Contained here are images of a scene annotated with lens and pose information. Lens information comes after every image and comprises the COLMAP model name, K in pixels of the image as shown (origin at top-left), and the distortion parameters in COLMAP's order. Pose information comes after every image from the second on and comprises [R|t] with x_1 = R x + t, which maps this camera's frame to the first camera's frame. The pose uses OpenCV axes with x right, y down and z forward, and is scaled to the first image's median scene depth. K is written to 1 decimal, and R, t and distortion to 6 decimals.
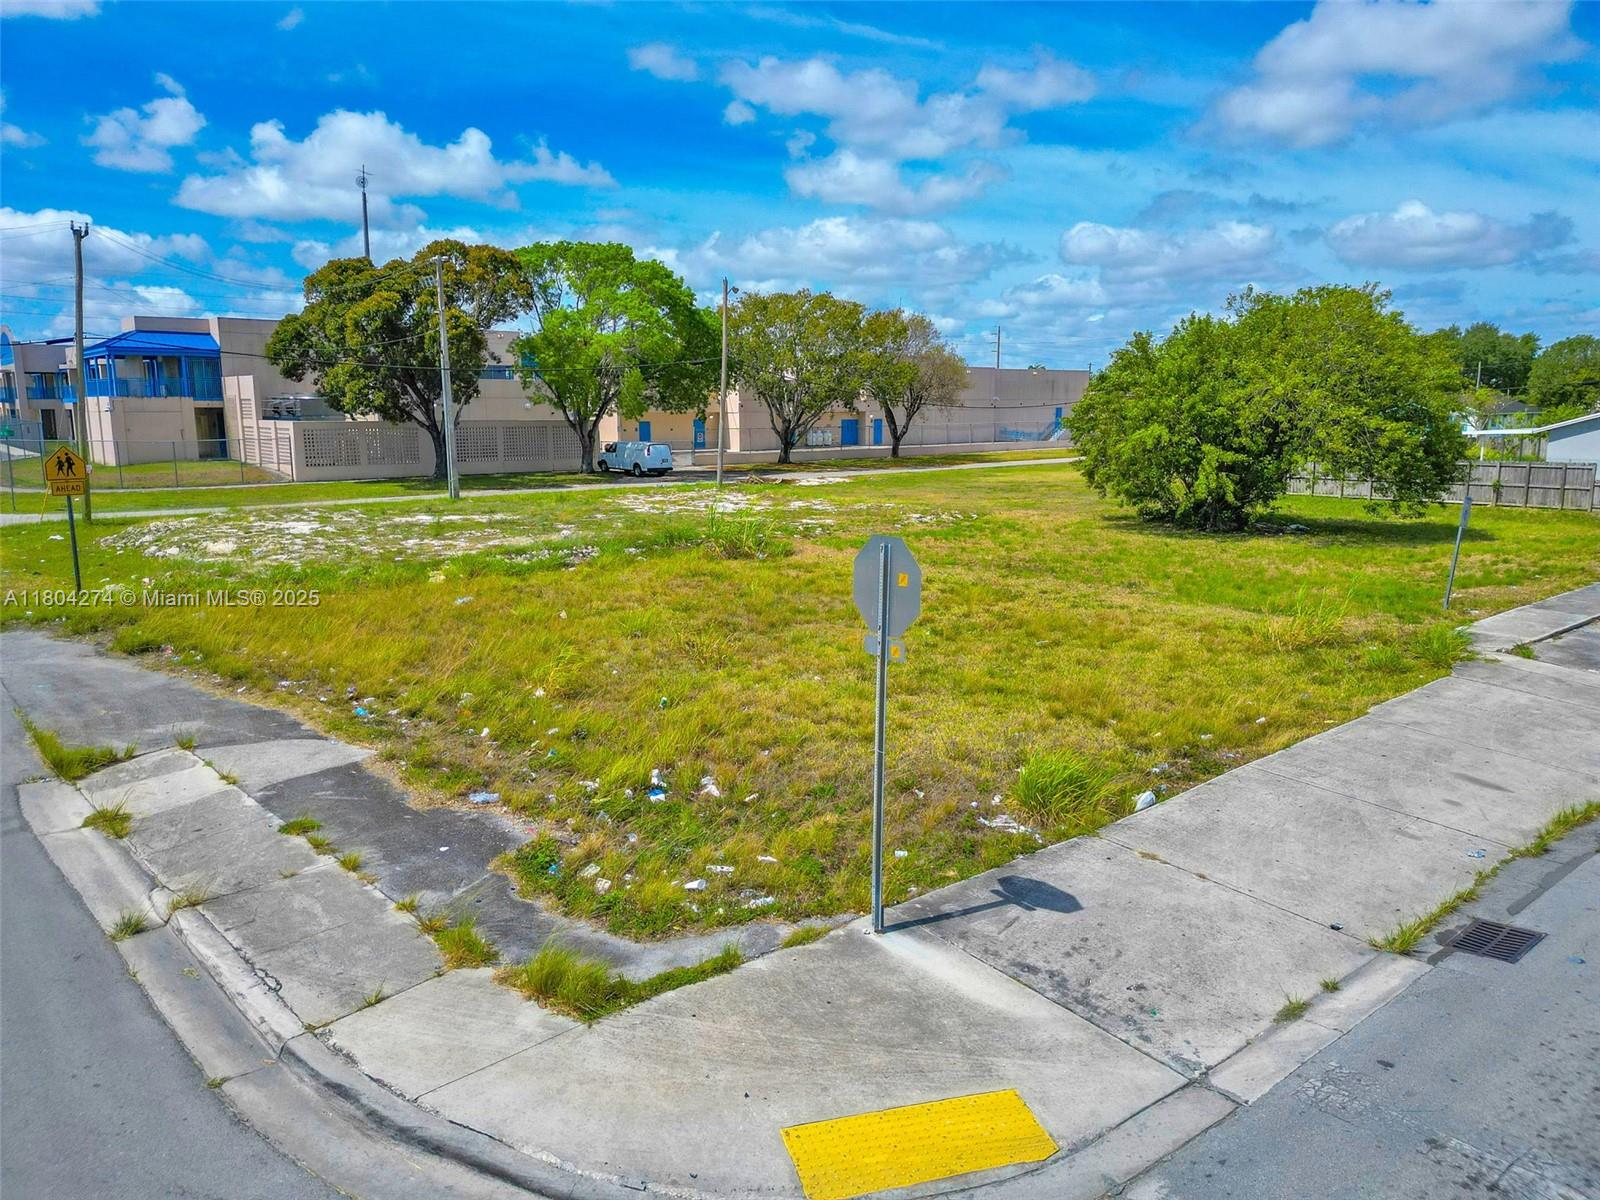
lens RADIAL K [[1108.6, 0, 800.0], [0, 1108.6, 600.0], [0, 0, 1]] dist [0.074655, -0.073872]
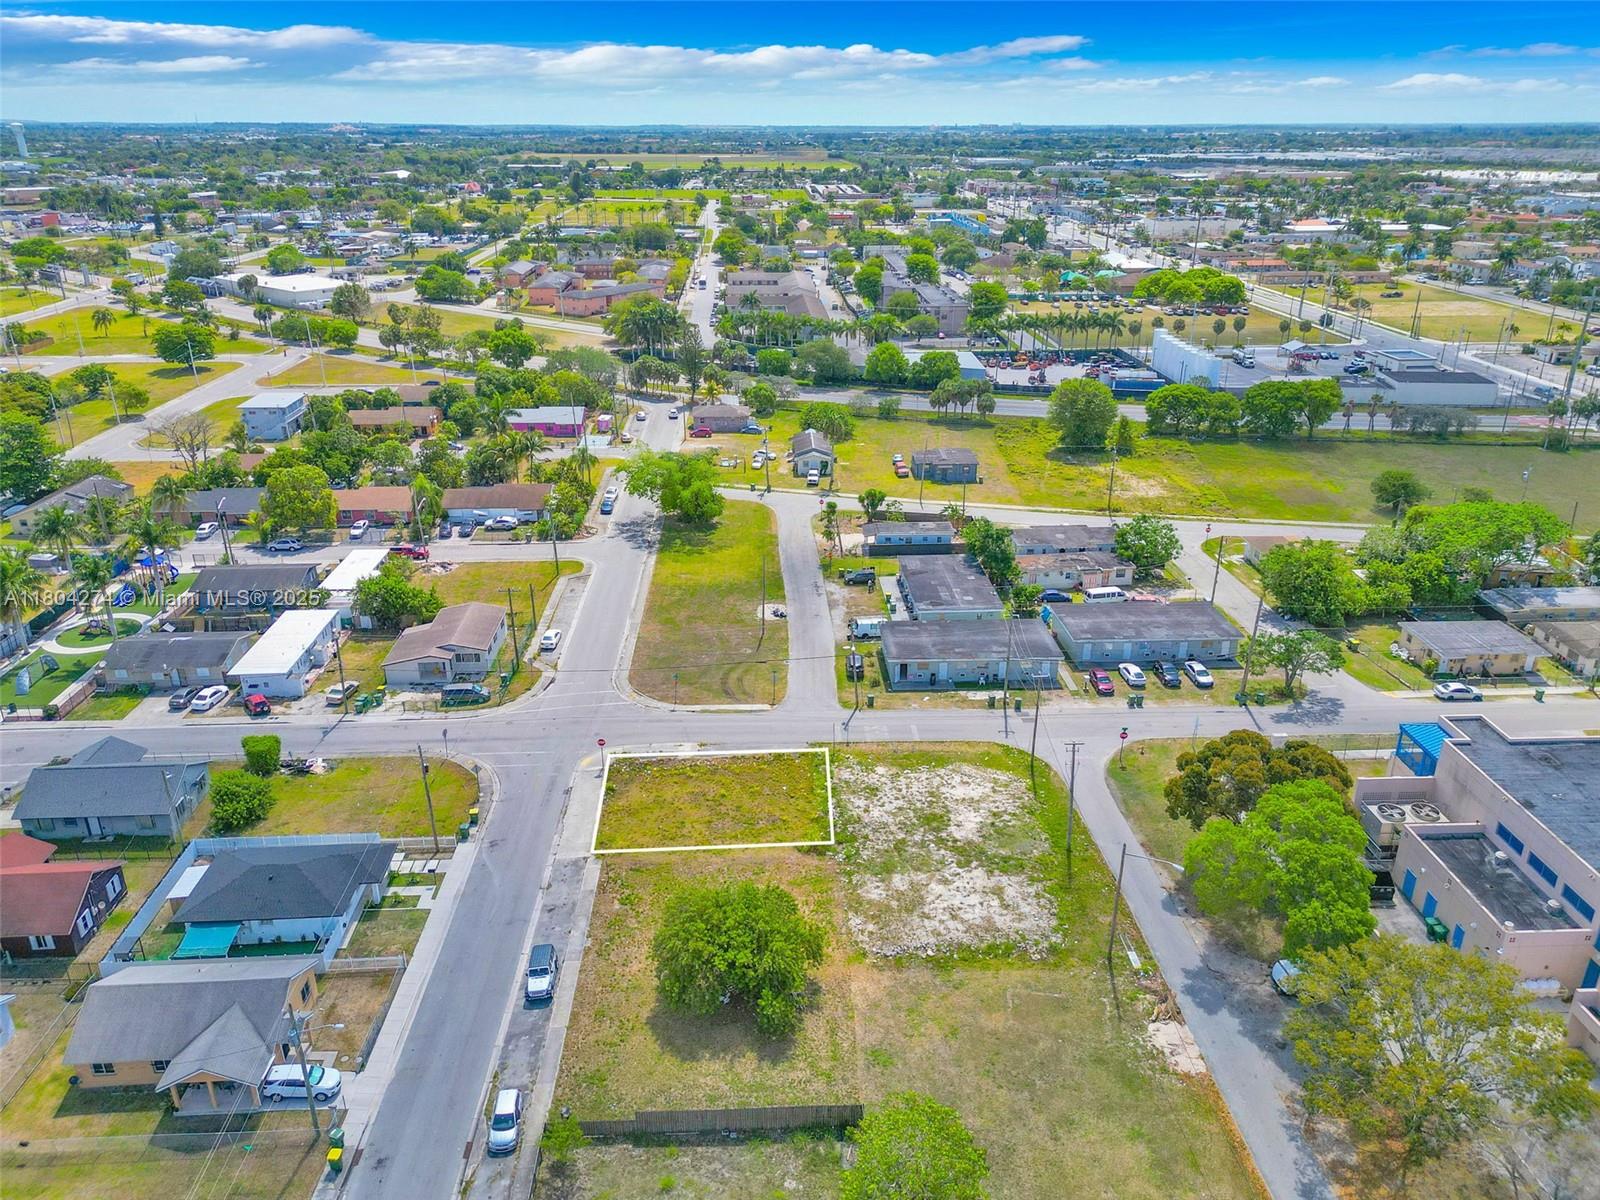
lens RADIAL K [[1121.8, 0, 800.0], [0, 1121.8, 600.0], [0, 0, 1]] dist [0.076269, -0.076074]
pose [[-0.610272, 0.307911, -0.729903, 0.982557], [-0.141608, 0.864131, 0.482934, -1.033038], [0.779433, 0.398081, -0.483752, 1.074617]]
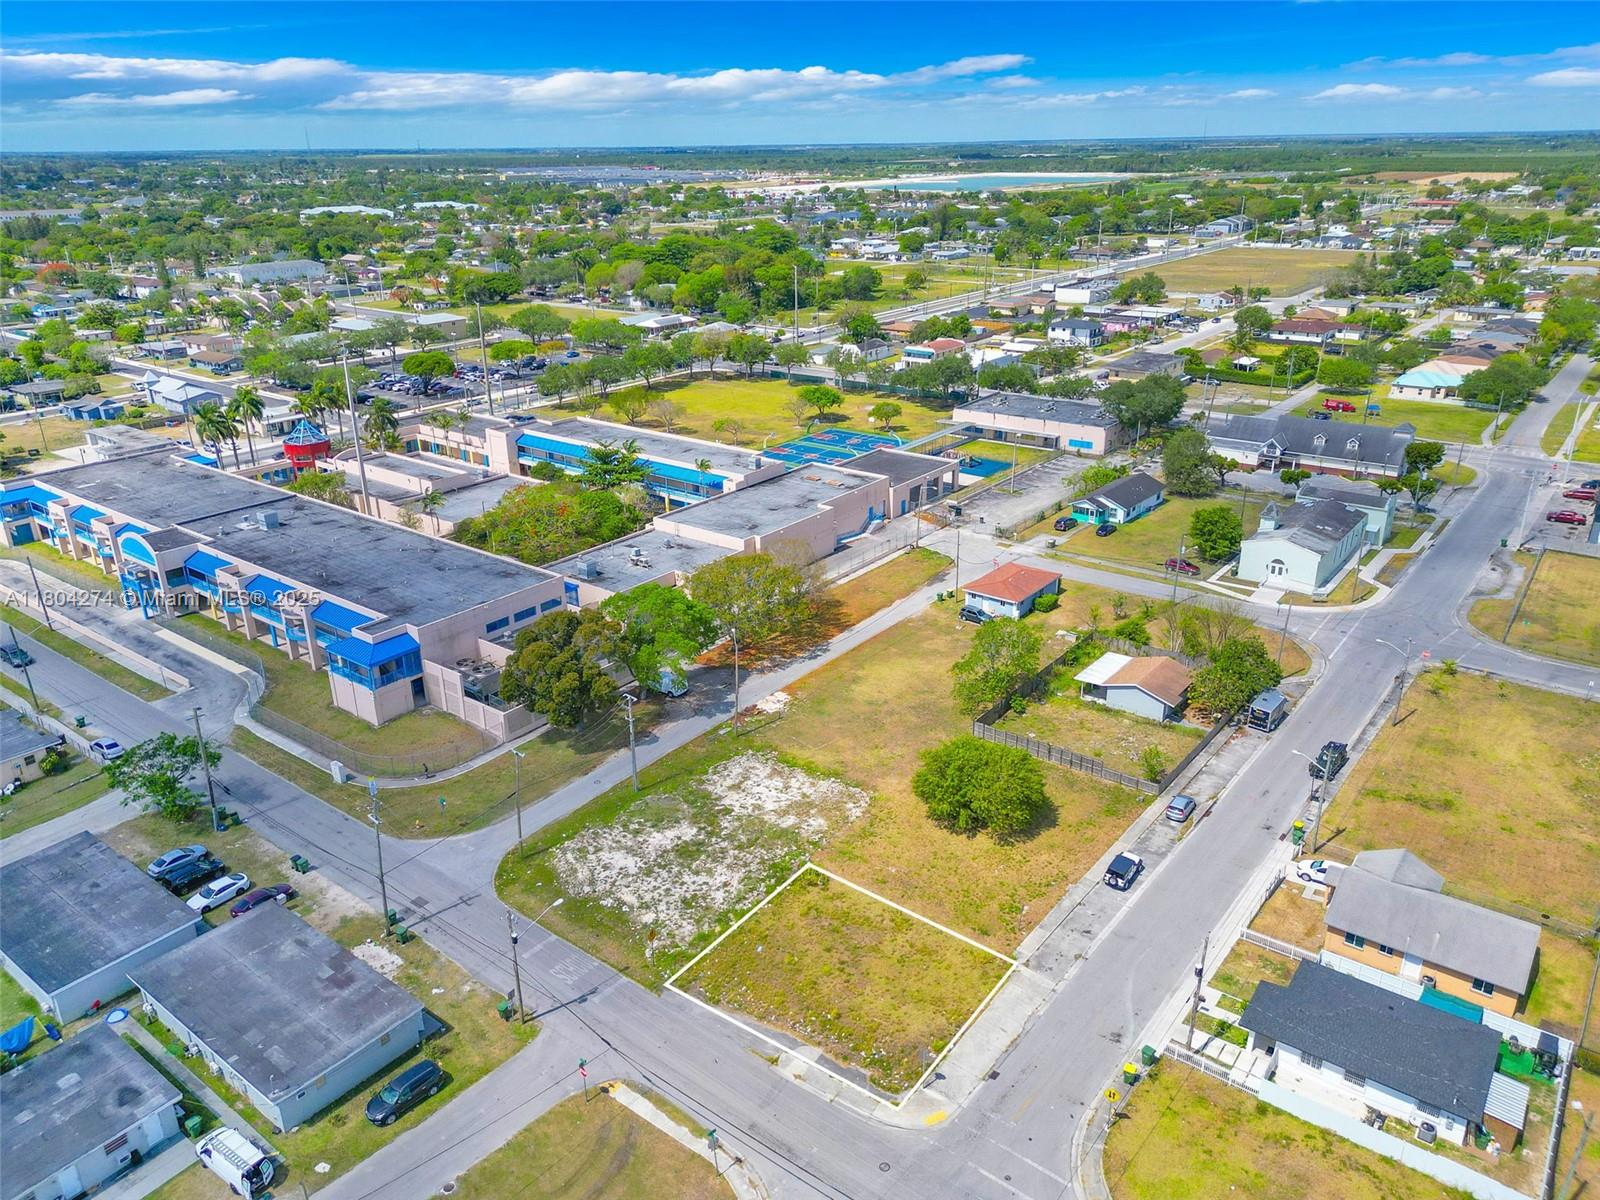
lens RADIAL K [[1121.8, 0, 800.0], [0, 1121.8, 600.0], [0, 0, 1]] dist [0.076269, -0.076074]
pose [[0.979737, -0.086040, 0.180868, -0.274784], [0.047877, 0.977456, 0.205640, -0.678223], [-0.194484, -0.192813, 0.961769, -0.842629]]
